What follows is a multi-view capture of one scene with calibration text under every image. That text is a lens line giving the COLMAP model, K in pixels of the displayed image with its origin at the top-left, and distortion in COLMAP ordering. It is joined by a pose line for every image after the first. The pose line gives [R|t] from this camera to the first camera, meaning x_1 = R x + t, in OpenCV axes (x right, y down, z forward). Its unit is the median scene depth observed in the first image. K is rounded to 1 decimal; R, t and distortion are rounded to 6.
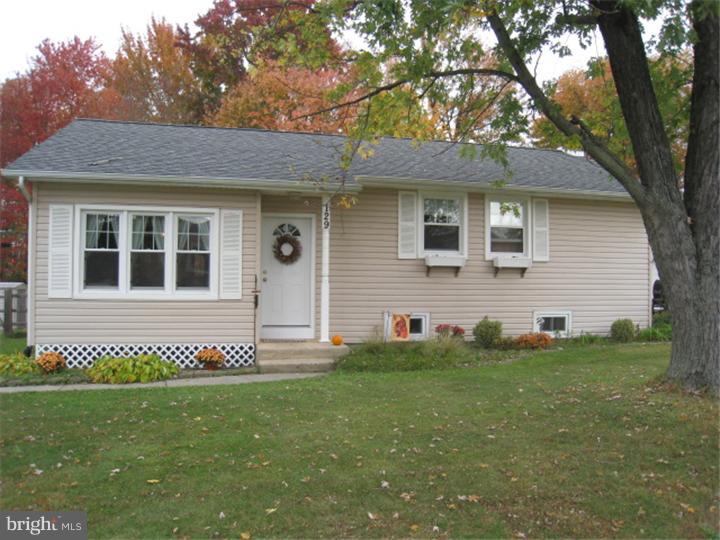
lens RADIAL K [[592.7, 0, 360.0], [0, 592.7, 270.0], [0, 0, 1]] dist [-0.109901, 0.002837]
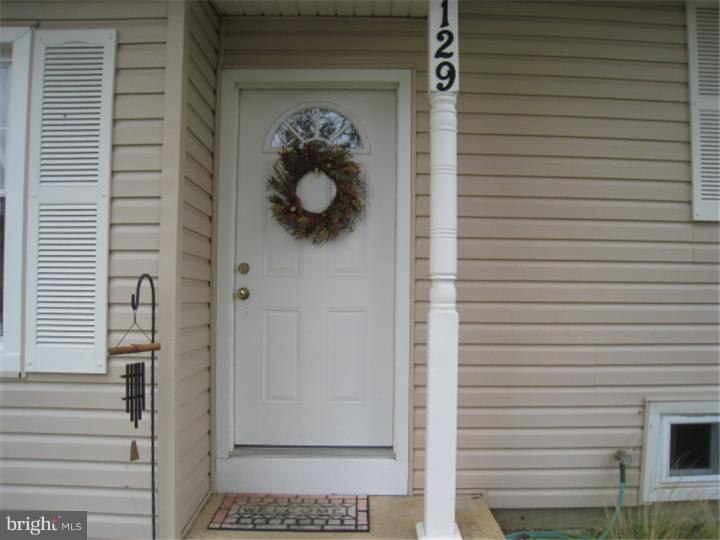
lens RADIAL K [[592.7, 0, 360.0], [0, 592.7, 270.0], [0, 0, 1]] dist [-0.109901, 0.002837]
pose [[0.977503, -0.001306, -0.210919, -0.039832], [0.002253, 0.999988, 0.004246, 0.003862], [0.210911, -0.004626, 0.977494, 0.745356]]
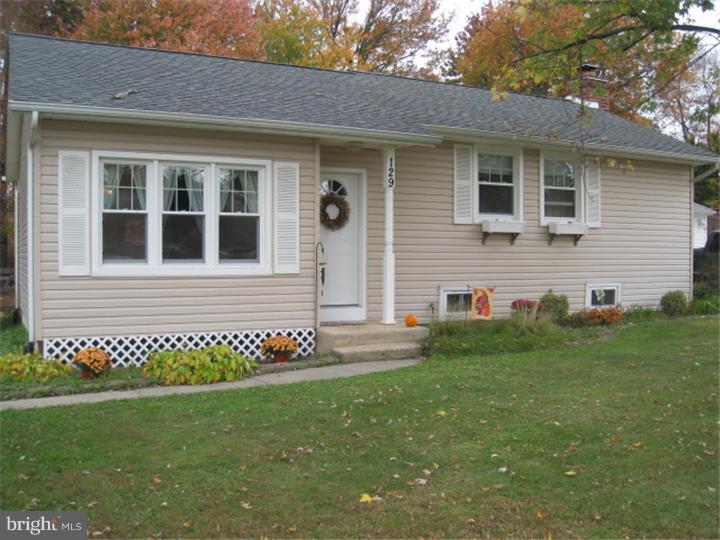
lens RADIAL K [[742.7, 0, 360.0], [0, 742.7, 270.0], [0, 0, 1]] dist [-0.125833, 0.005494]
pose [[0.972719, -0.009785, 0.231779, -0.339306], [-0.001652, 0.998793, 0.049100, -0.005088], [-0.231979, -0.048143, 0.971529, -0.006246]]
